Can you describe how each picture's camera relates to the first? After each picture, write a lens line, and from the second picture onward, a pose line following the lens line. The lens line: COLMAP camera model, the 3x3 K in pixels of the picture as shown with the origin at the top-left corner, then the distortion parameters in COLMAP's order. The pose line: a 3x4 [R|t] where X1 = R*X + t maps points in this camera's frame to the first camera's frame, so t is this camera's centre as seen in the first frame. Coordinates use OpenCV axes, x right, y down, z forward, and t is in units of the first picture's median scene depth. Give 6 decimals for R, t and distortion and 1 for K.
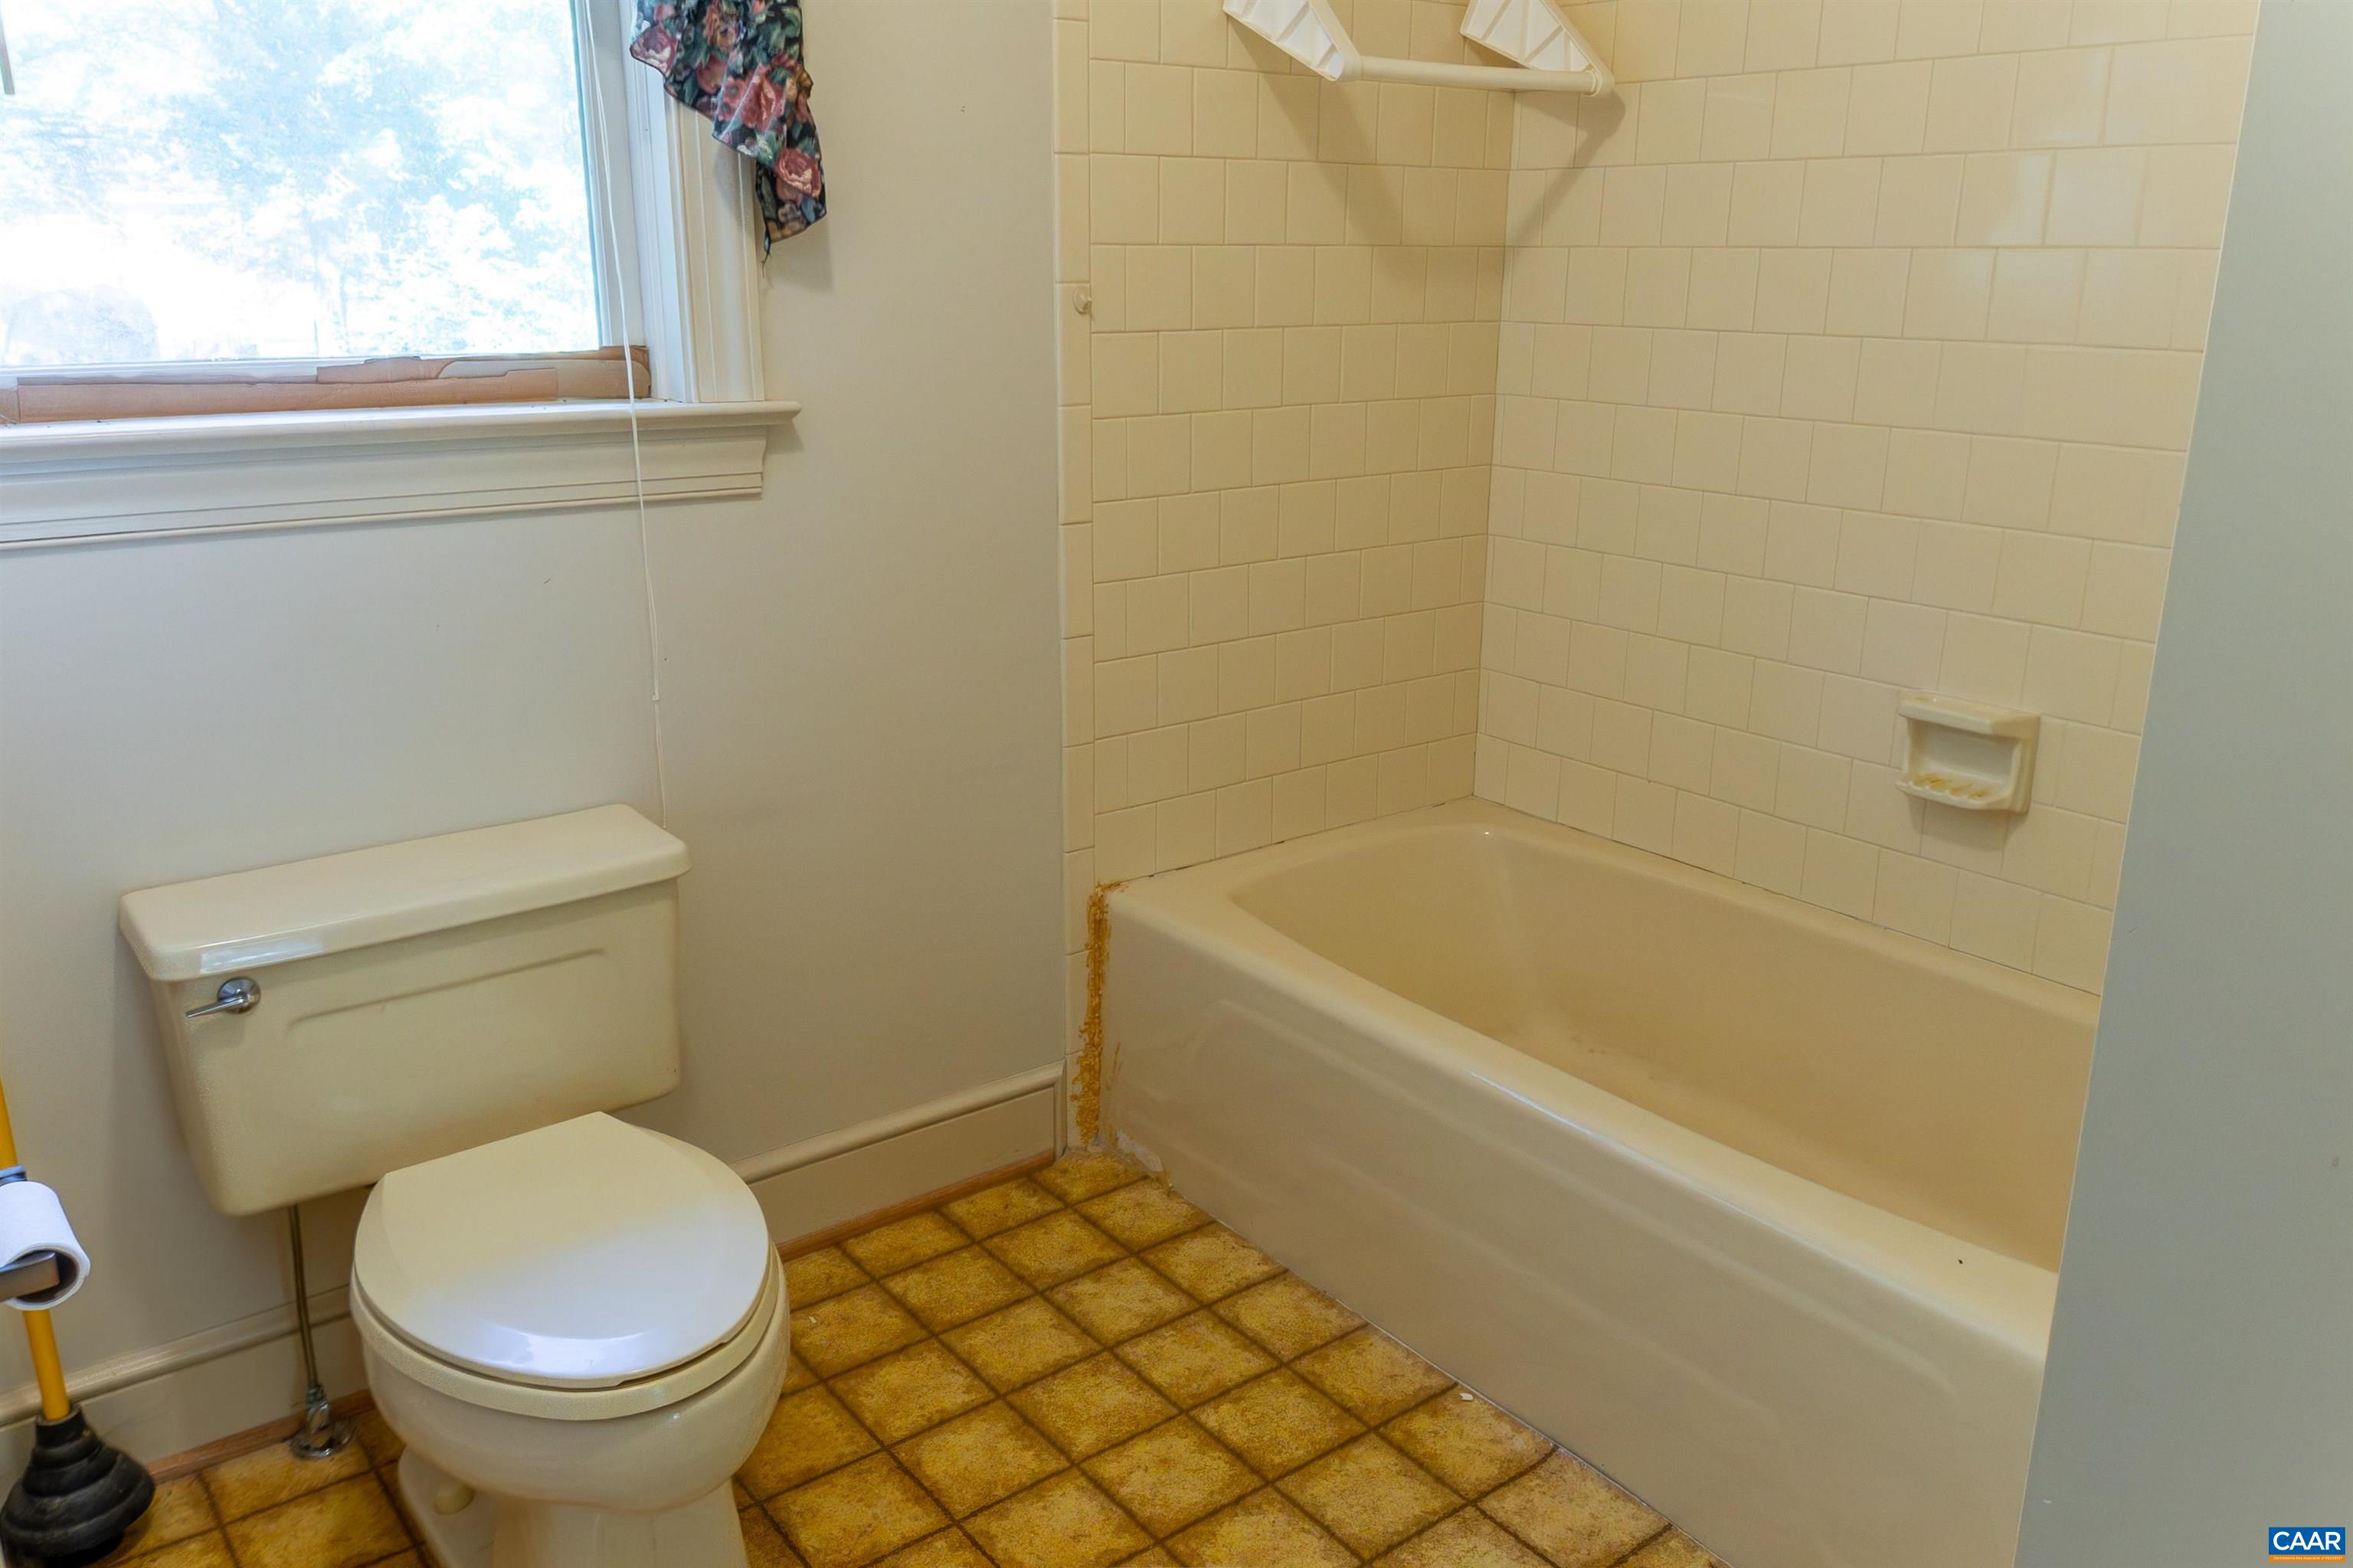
lens RADIAL K [[1814.3, 0, 1176.5], [0, 1814.3, 784.0], [0, 0, 1]] dist [0.094965, -0.116197]
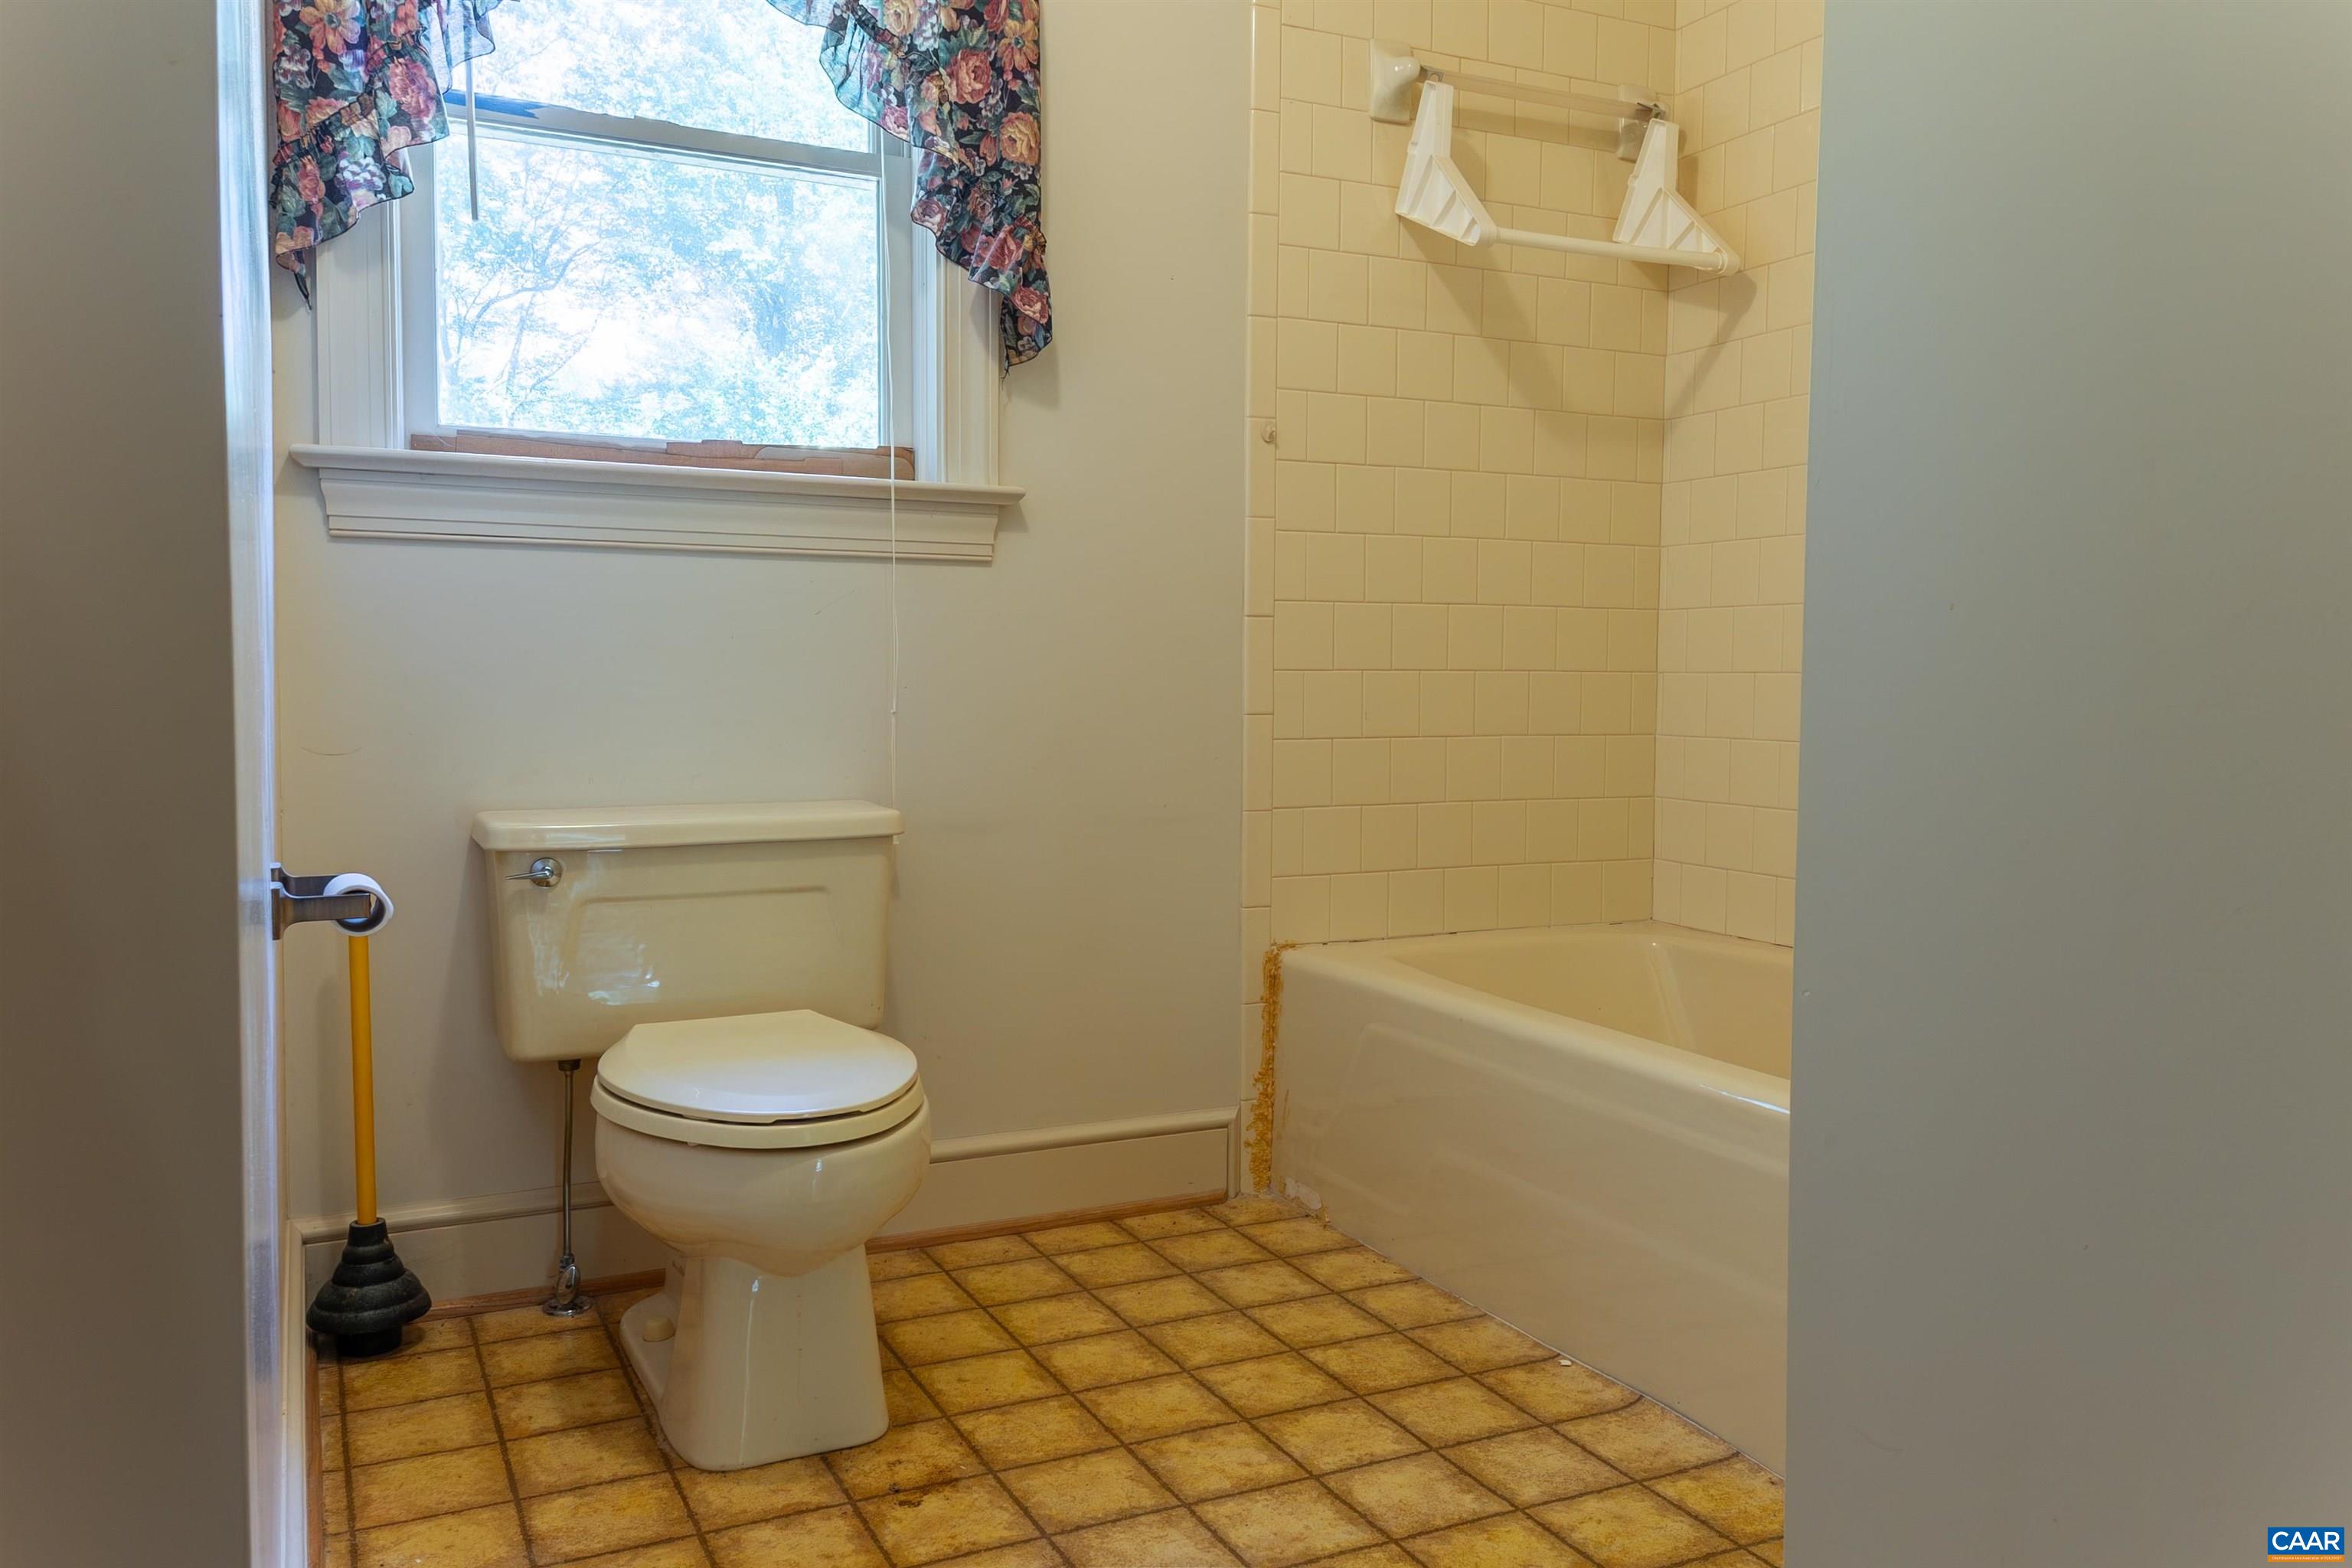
lens RADIAL K [[1813.5, 0, 1176.0], [0, 1813.5, 784.0], [0, 0, 1]] dist [0.094965, -0.116197]
pose [[0.979781, 0.012140, -0.199703, 0.149900], [-0.057350, 0.973312, -0.222205, 0.265705], [0.191676, 0.229165, 0.954329, -0.126123]]
